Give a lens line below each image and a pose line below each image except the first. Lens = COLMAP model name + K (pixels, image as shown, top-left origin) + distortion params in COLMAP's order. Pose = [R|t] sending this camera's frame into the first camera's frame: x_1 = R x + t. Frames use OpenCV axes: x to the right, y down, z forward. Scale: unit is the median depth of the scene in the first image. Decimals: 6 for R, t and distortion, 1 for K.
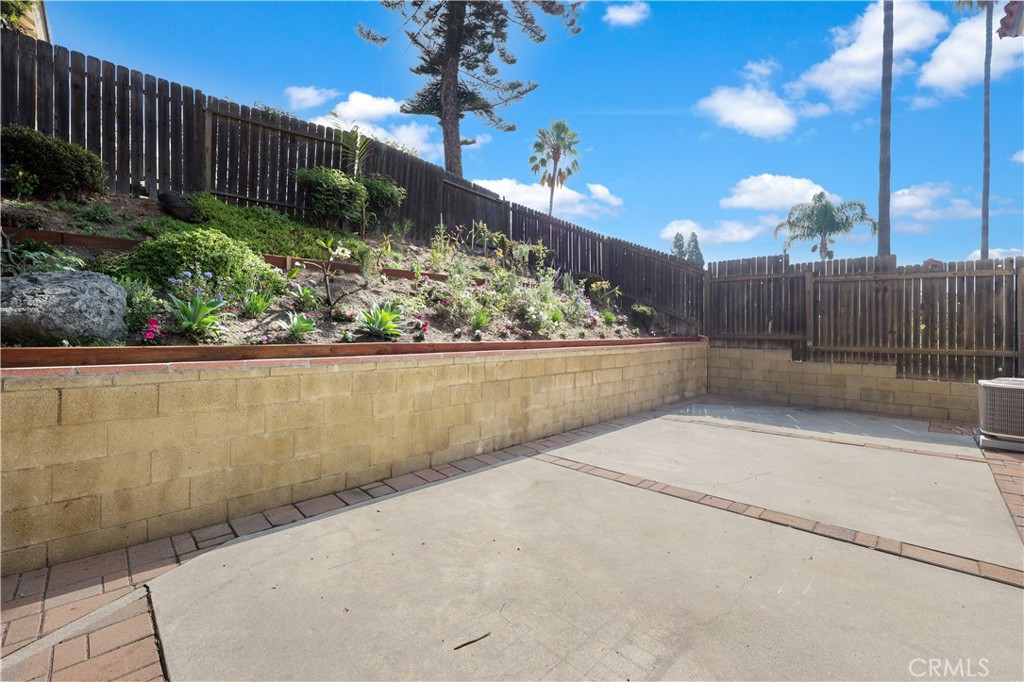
lens RADIAL K [[422.7, 0, 512.7], [0, 422.7, 338.0], [0, 0, 1]] dist [0.004270, -0.000610]
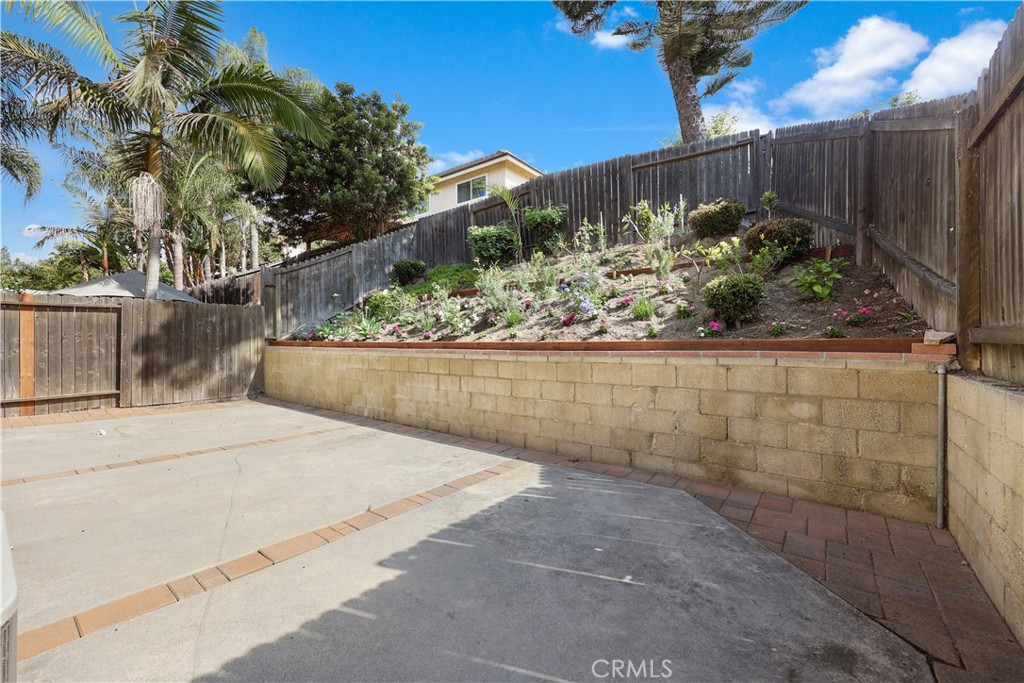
lens RADIAL K [[422.7, 0, 511.4], [0, 422.7, 337.6], [0, 0, 1]] dist [0.004270, -0.000610]
pose [[0.120935, 0.005797, -0.992643, 1.207772], [0.001308, 0.999981, 0.006000, -0.010588], [0.992660, -0.002023, 0.120925, 1.098977]]
